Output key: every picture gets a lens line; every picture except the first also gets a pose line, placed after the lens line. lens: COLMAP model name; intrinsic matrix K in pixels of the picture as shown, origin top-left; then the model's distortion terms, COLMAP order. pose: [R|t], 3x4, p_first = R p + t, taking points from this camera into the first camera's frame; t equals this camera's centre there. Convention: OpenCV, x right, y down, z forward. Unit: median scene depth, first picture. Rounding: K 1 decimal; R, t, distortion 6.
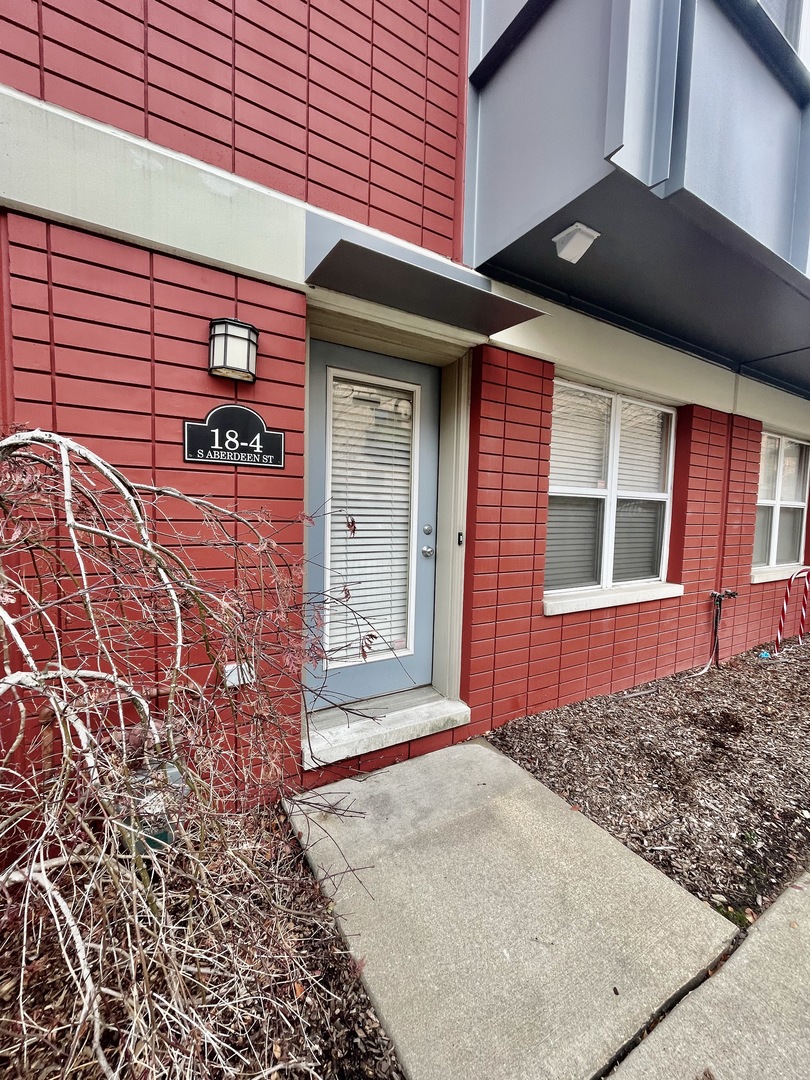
lens RADIAL K [[432.8, 0, 405.0], [0, 432.8, 540.0], [0, 0, 1]] dist [-0.007974, 0.004108]
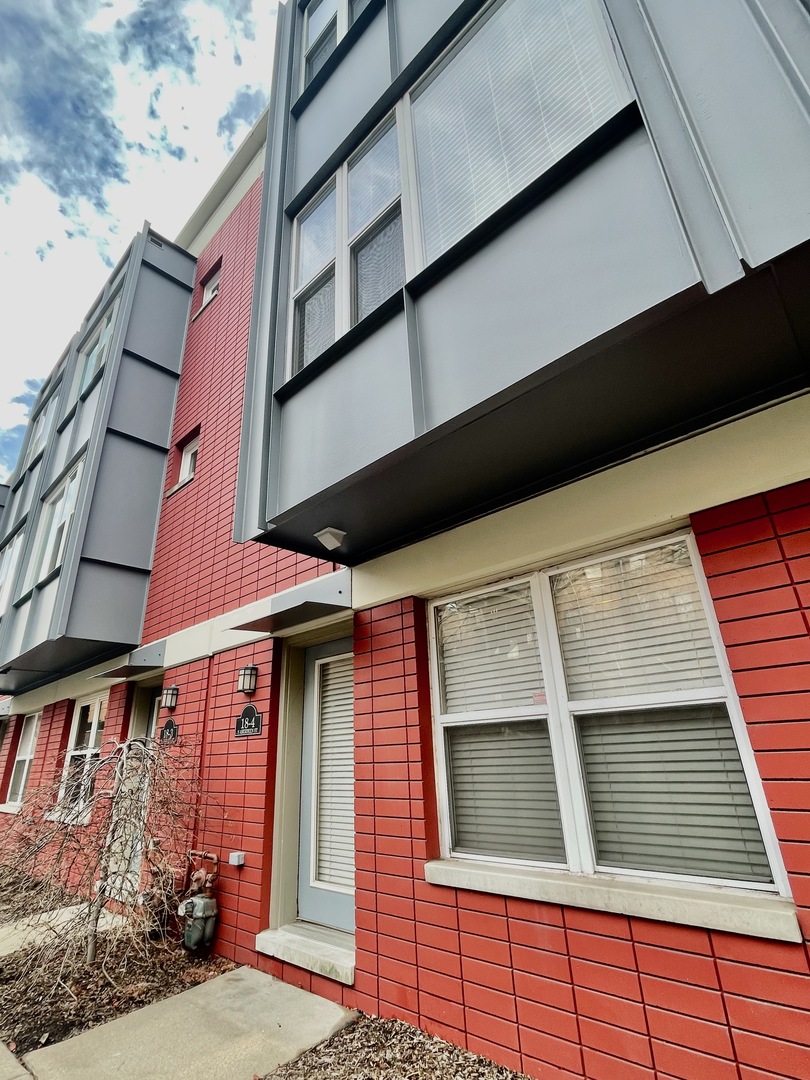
lens RADIAL K [[520.7, 0, 405.0], [0, 520.7, 540.0], [0, 0, 1]] dist [-0.002448, -0.001605]
pose [[0.276036, -0.394477, -0.876466, 1.817874], [-0.017173, 0.909725, -0.414855, -0.008519], [0.960994, 0.129567, 0.244342, 0.796534]]
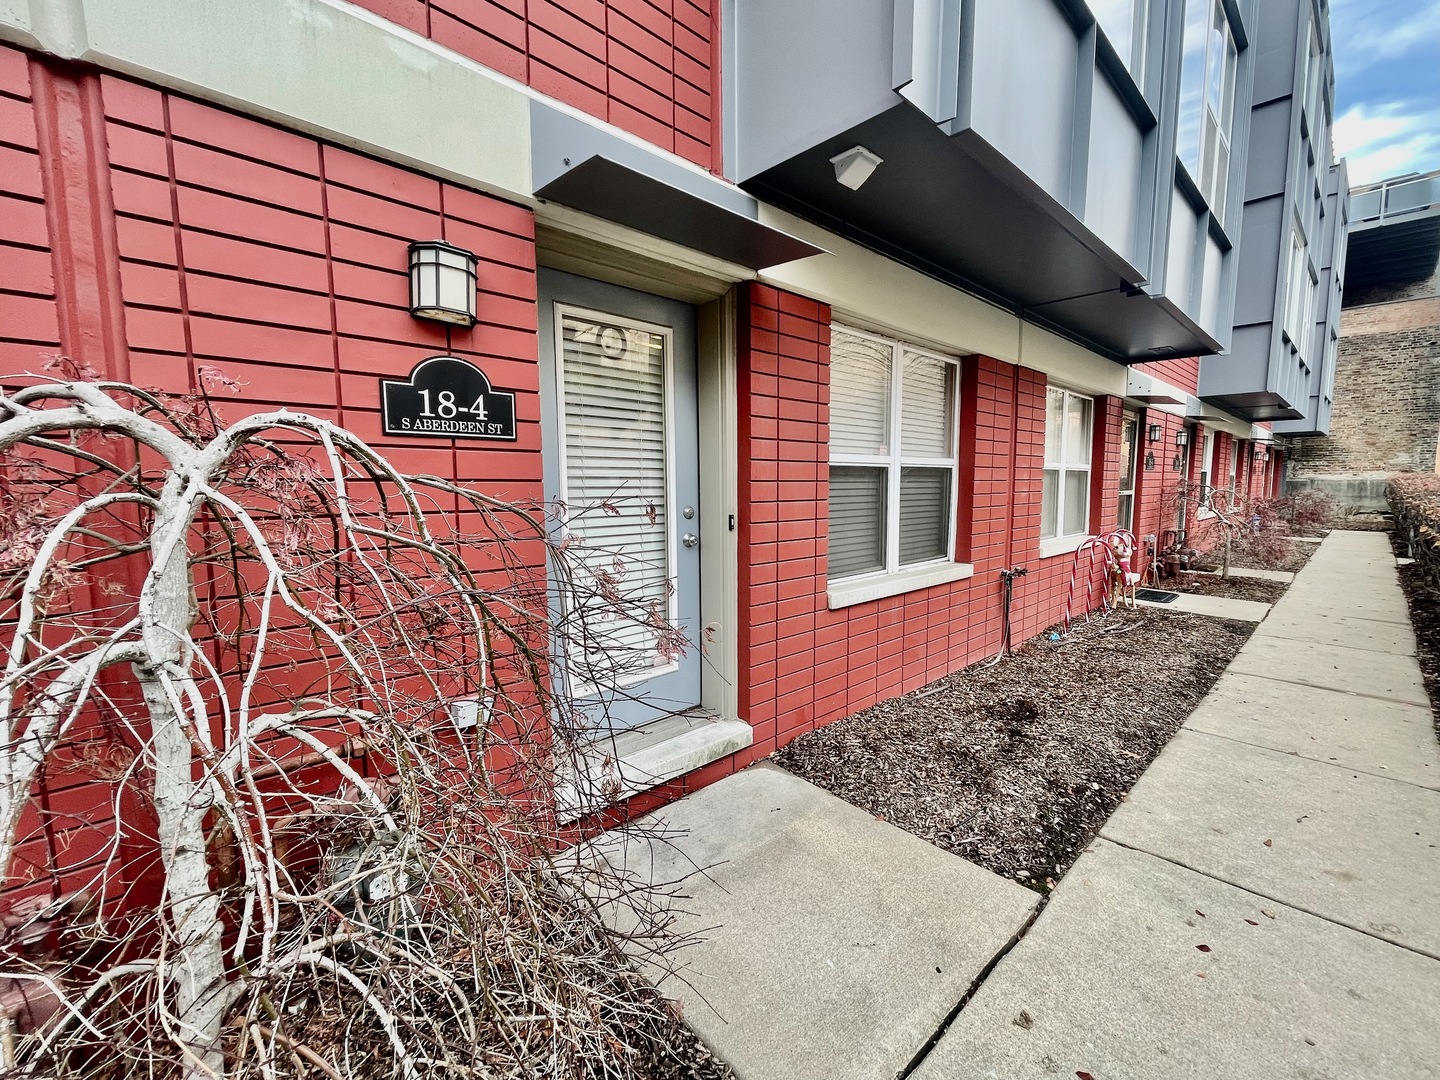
lens RADIAL K [[605.8, 0, 754.2], [0, 605.8, 547.8], [0, 0, 1]] dist [0.000264, -0.000003]
pose [[0.970032, -0.052769, 0.237178, -0.114950], [0.043162, 0.998031, 0.045519, -0.005658], [-0.239113, -0.033918, 0.970399, -0.125731]]
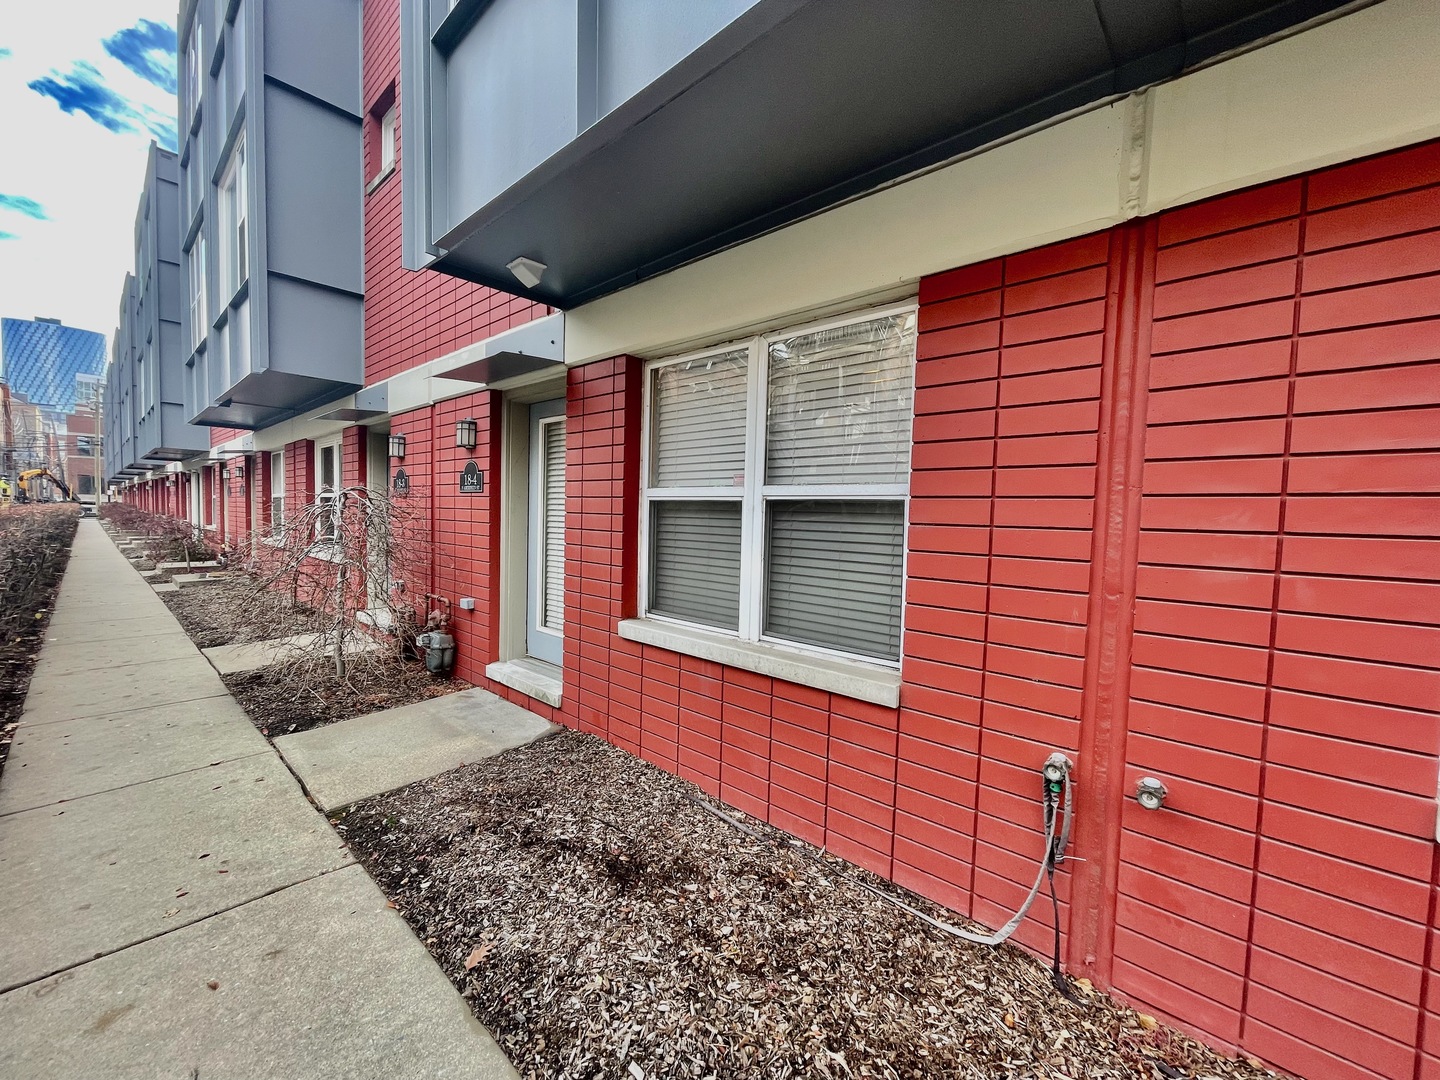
lens RADIAL K [[581.1, 0, 716.2], [0, 581.1, 546.5], [0, 0, 1]] dist [-0.001443, -0.000039]
pose [[0.290230, 0.035933, -0.956282, 1.901058], [-0.087268, 0.996125, 0.010944, -0.047285], [0.952969, 0.080276, 0.292241, 1.041593]]
